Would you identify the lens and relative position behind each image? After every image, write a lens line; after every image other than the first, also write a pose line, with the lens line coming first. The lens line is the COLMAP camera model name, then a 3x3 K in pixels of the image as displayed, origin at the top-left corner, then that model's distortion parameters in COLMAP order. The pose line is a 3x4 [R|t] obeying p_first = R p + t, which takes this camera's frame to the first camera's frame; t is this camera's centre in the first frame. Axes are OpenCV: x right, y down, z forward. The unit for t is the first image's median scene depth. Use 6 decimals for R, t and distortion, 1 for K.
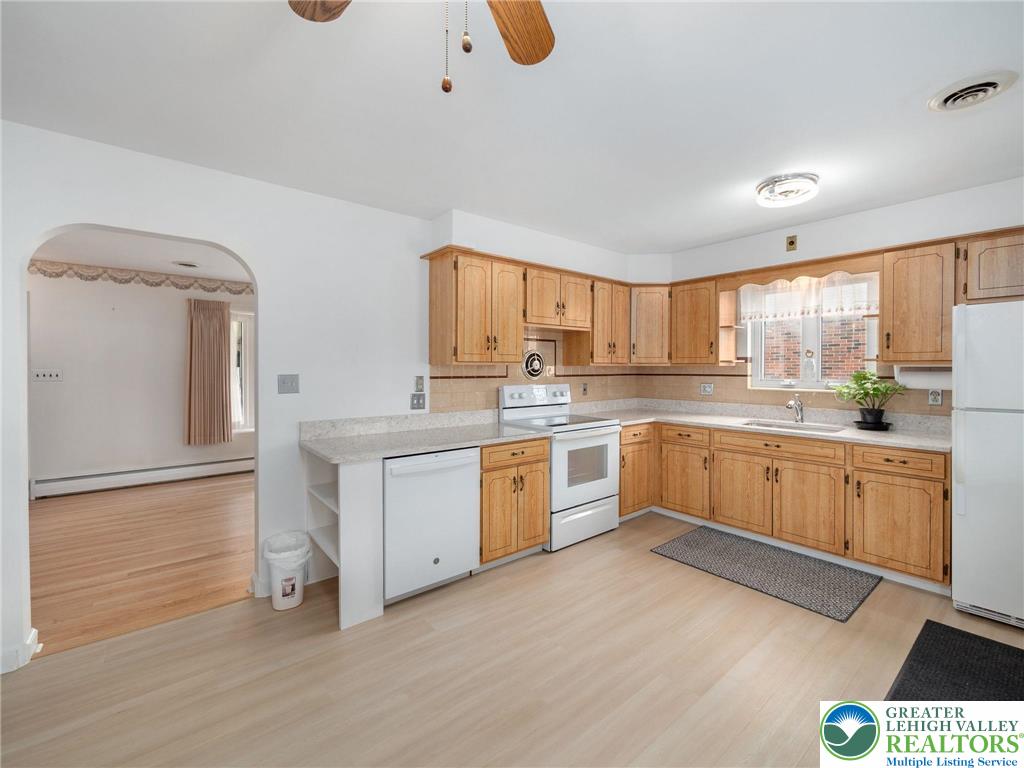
lens RADIAL K [[430.6, 0, 505.8], [0, 430.6, 372.7], [0, 0, 1]] dist [-0.006640, -0.000105]
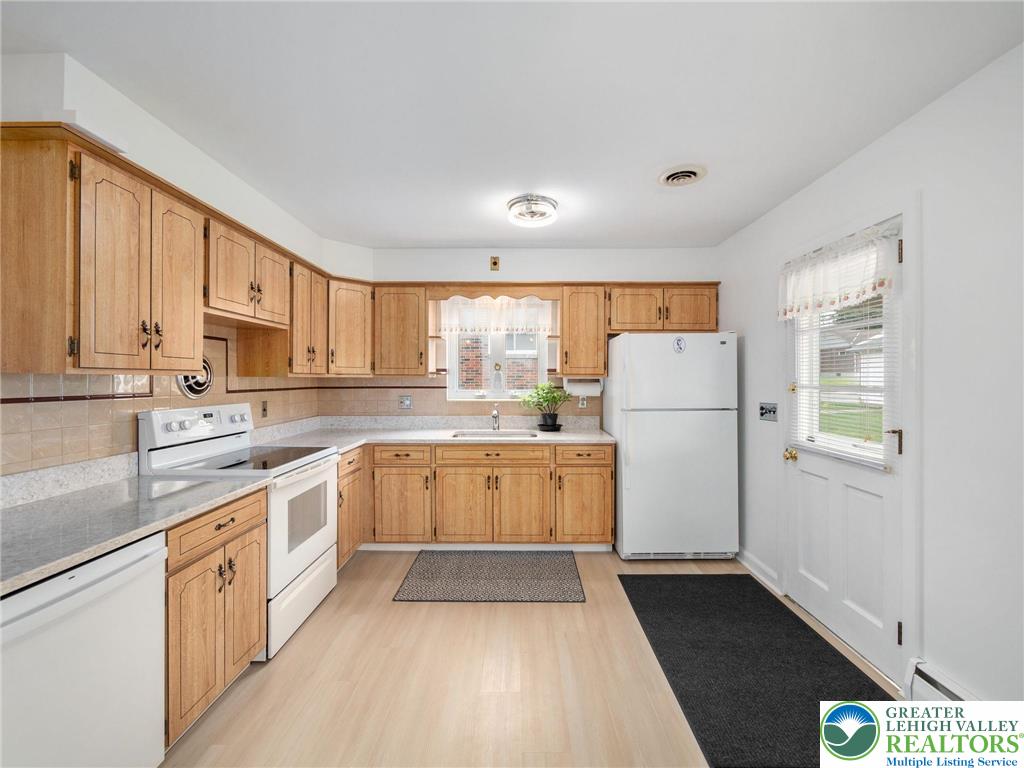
lens RADIAL K [[443.4, 0, 507.4], [0, 443.4, 381.8], [0, 0, 1]] dist [-0.008696, 0.002293]
pose [[0.634417, -0.004617, 0.772977, -0.182537], [0.008623, 0.999962, -0.001104, -0.004891], [-0.772943, 0.007366, 0.634433, 0.287748]]
